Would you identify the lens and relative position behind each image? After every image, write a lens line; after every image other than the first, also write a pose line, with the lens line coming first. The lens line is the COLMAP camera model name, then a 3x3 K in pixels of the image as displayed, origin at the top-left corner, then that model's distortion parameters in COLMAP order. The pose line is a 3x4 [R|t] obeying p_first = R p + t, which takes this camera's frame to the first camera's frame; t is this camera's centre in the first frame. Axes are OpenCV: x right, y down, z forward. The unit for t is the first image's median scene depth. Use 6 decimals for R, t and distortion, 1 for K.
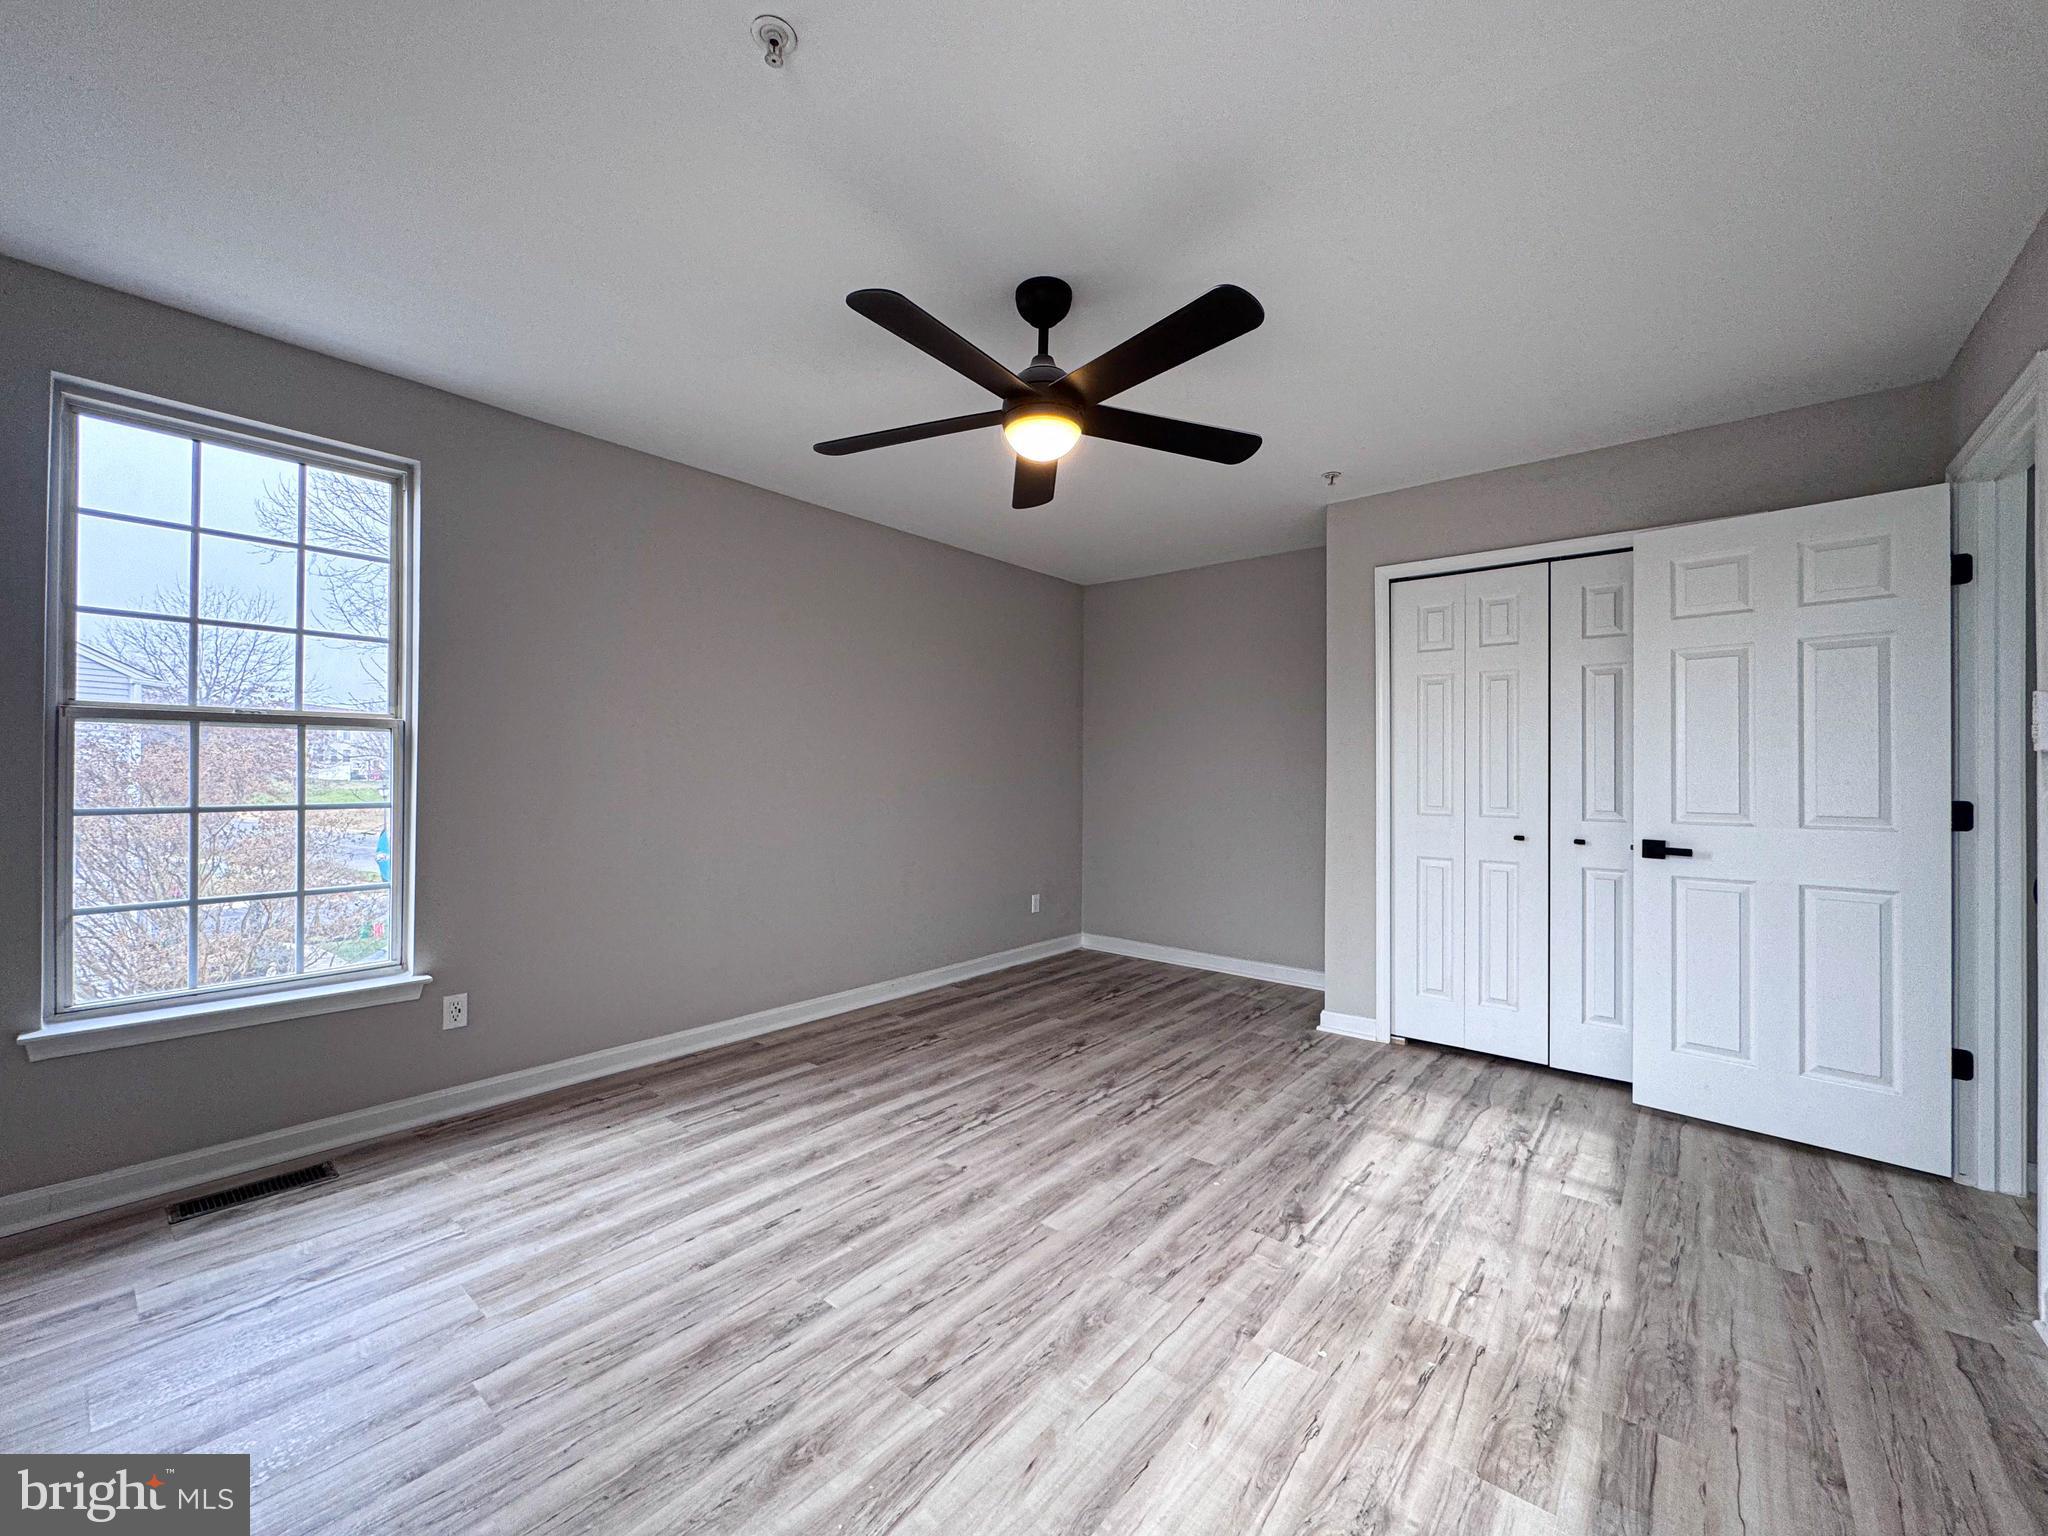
lens RADIAL K [[817.8, 0, 1029.9], [0, 817.8, 772.8], [0, 0, 1]] dist [-0.004057, -0.000189]
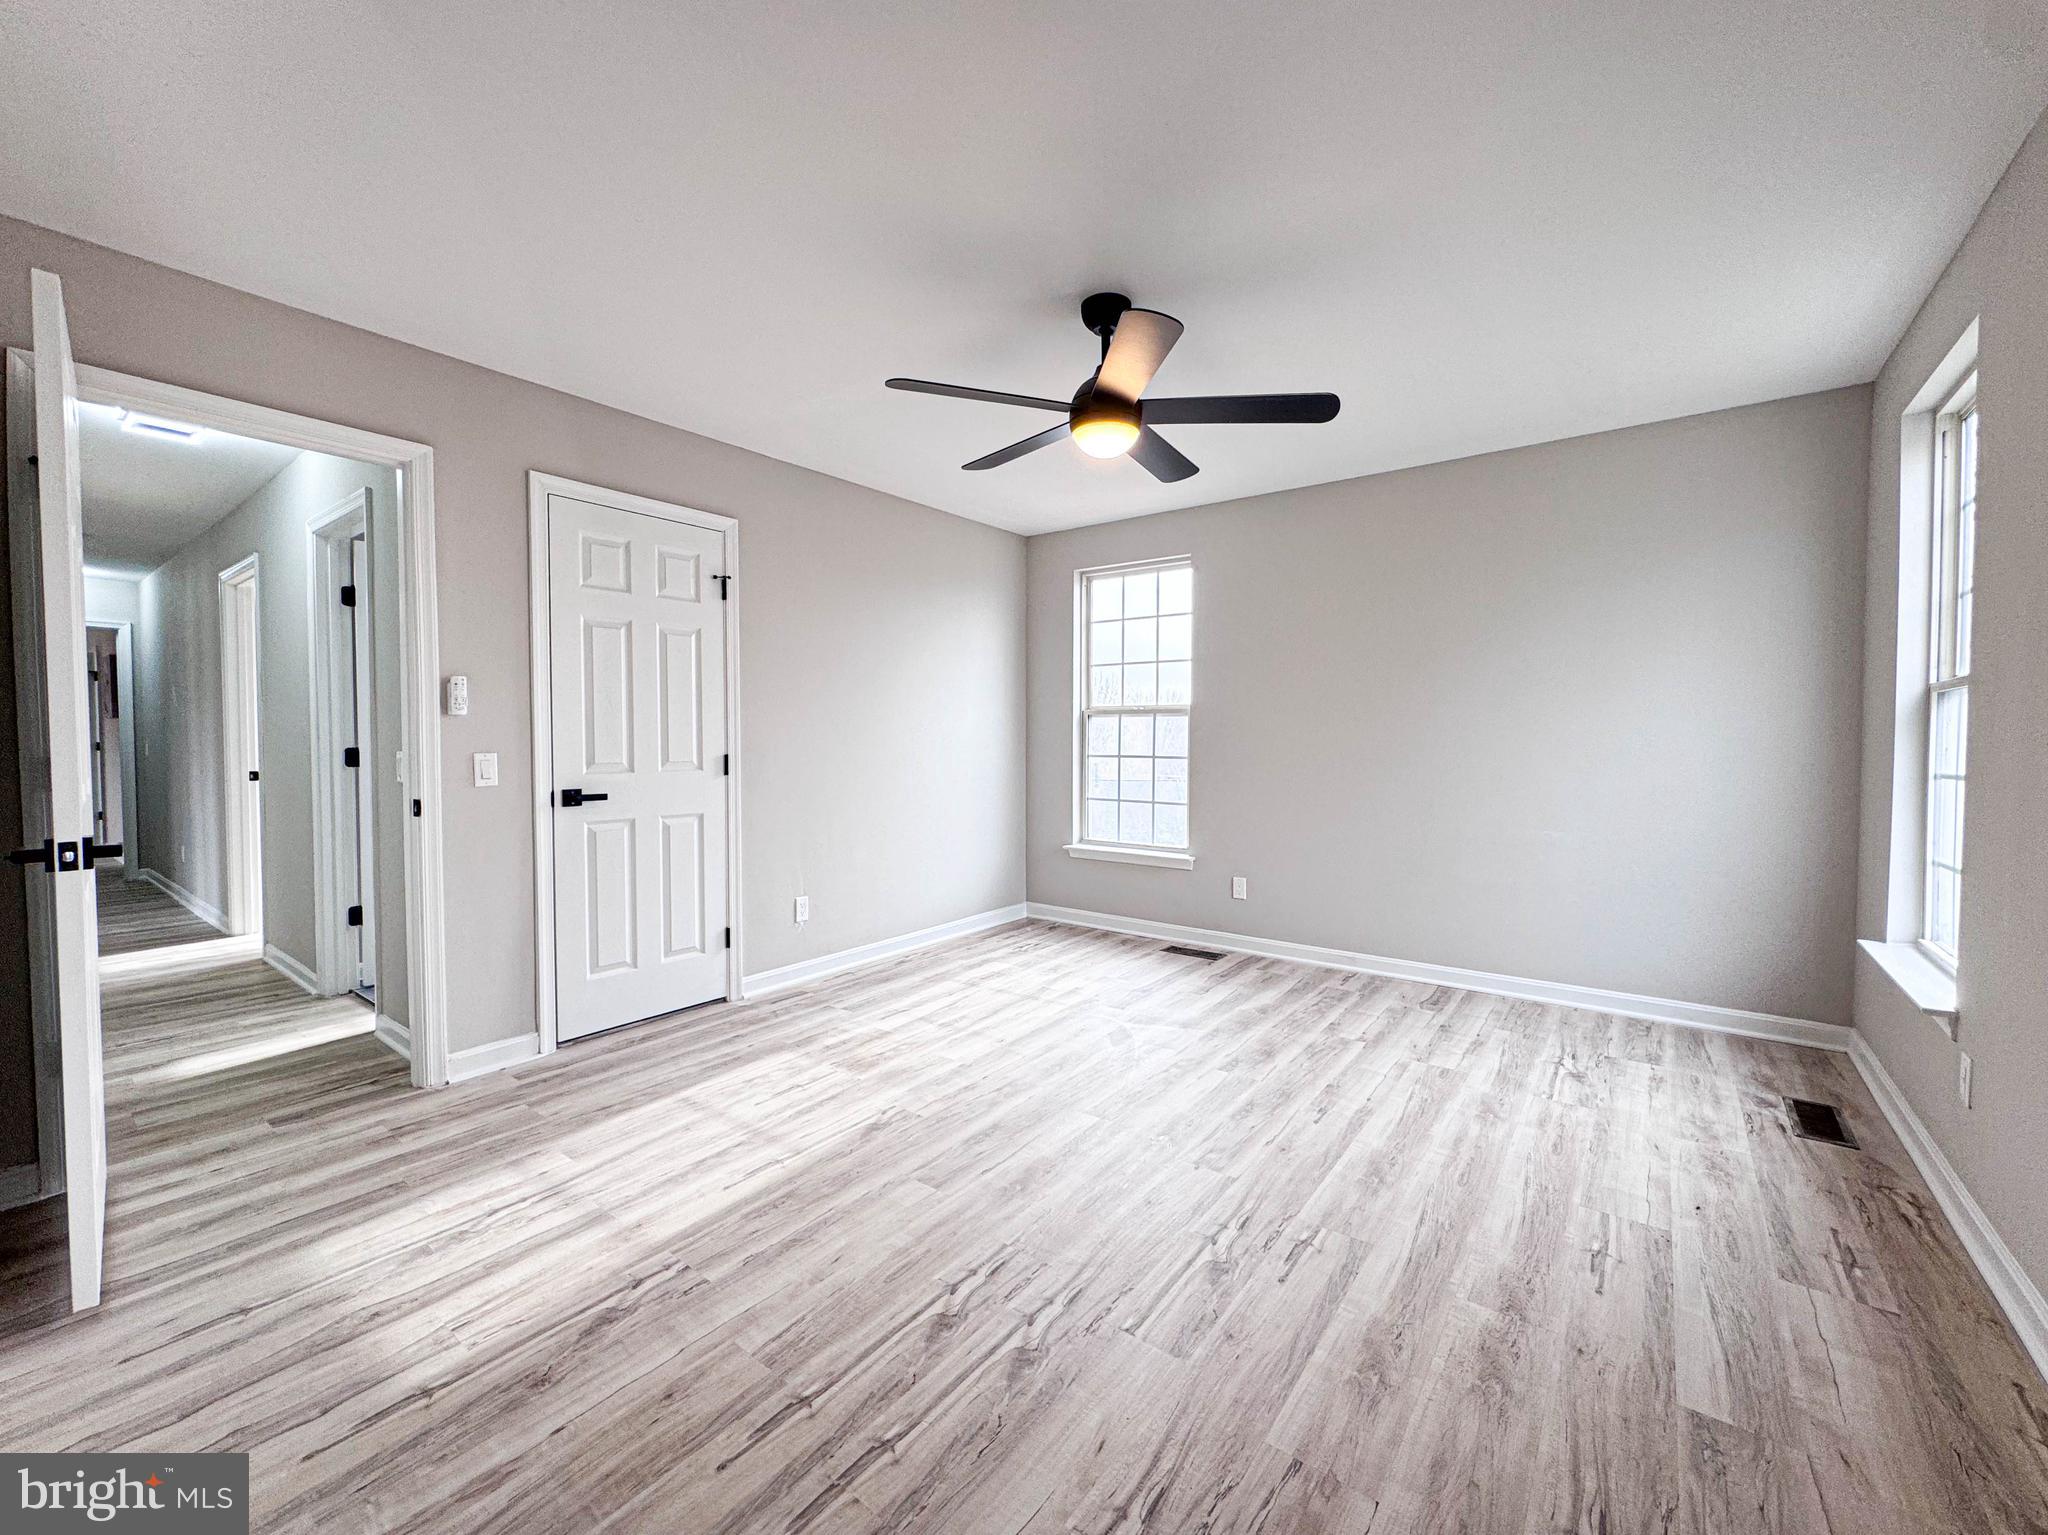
lens RADIAL K [[835.1, 0, 1022.2], [0, 835.1, 764.3], [0, 0, 1]] dist [-0.003592, -0.000081]
pose [[-0.999413, -0.007283, -0.033464, 0.142815], [-0.008215, 0.999580, 0.027809, 0.010441], [0.033247, 0.028067, -0.999053, 1.844890]]
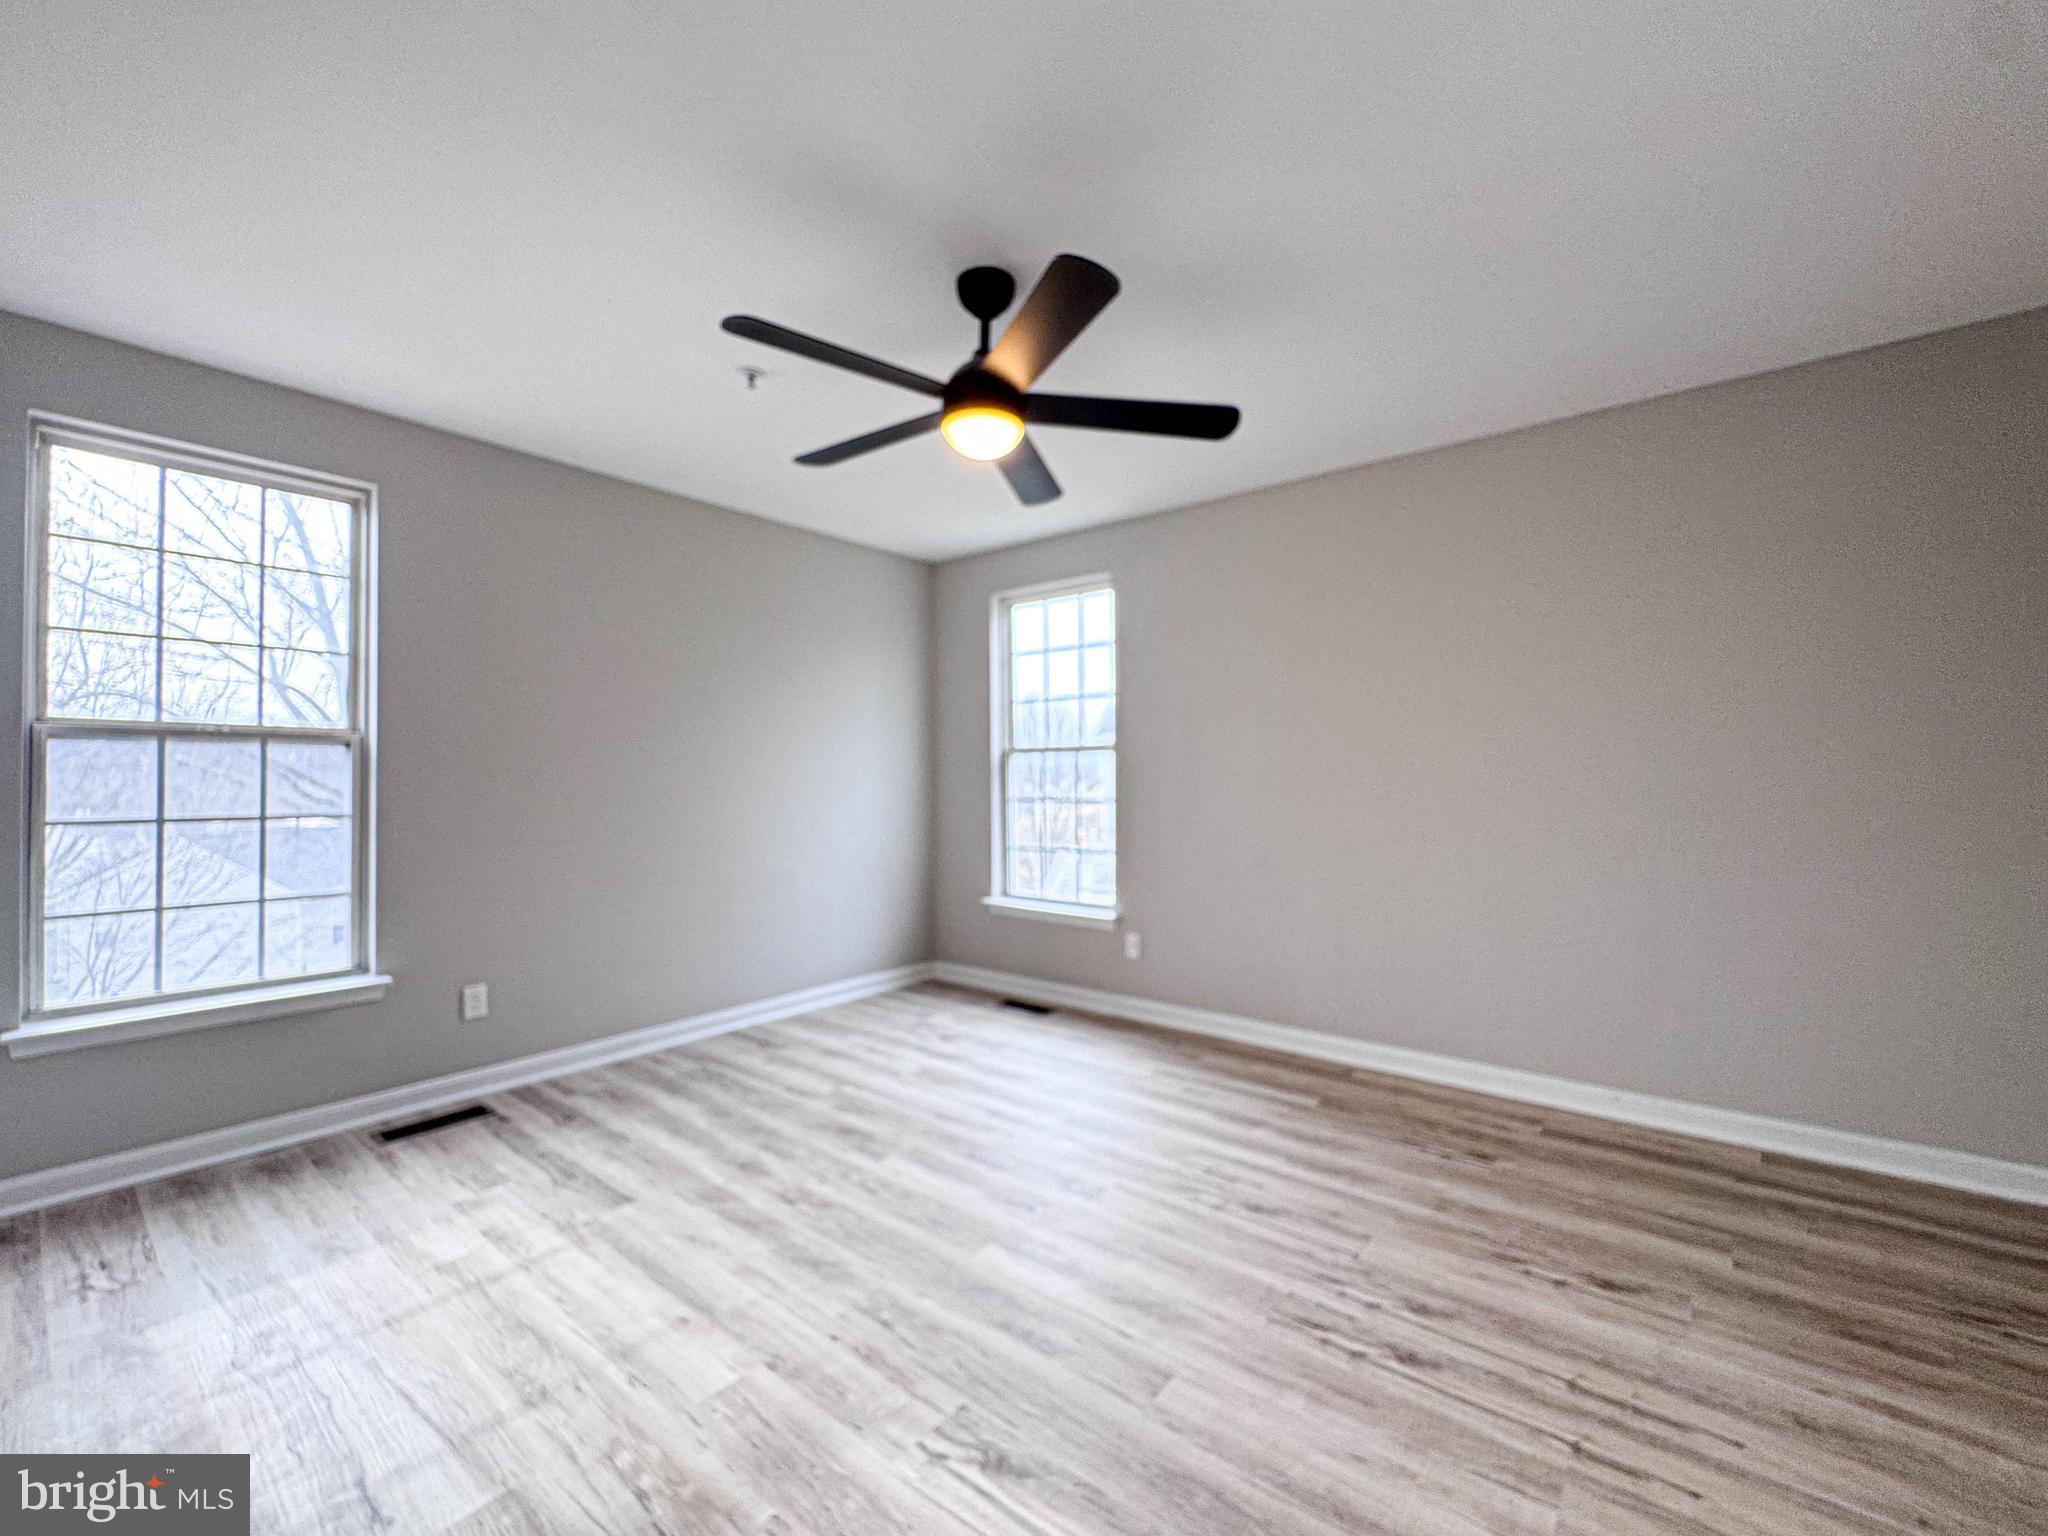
lens RADIAL K [[842.7, 0, 1028.4], [0, 842.7, 767.0], [0, 0, 1]] dist [-0.005693, -0.000072]
pose [[0.010660, -0.019239, -0.999758, 0.865724], [0.006221, 0.999797, -0.019173, 0.004400], [0.999924, -0.006015, 0.010778, 0.880963]]
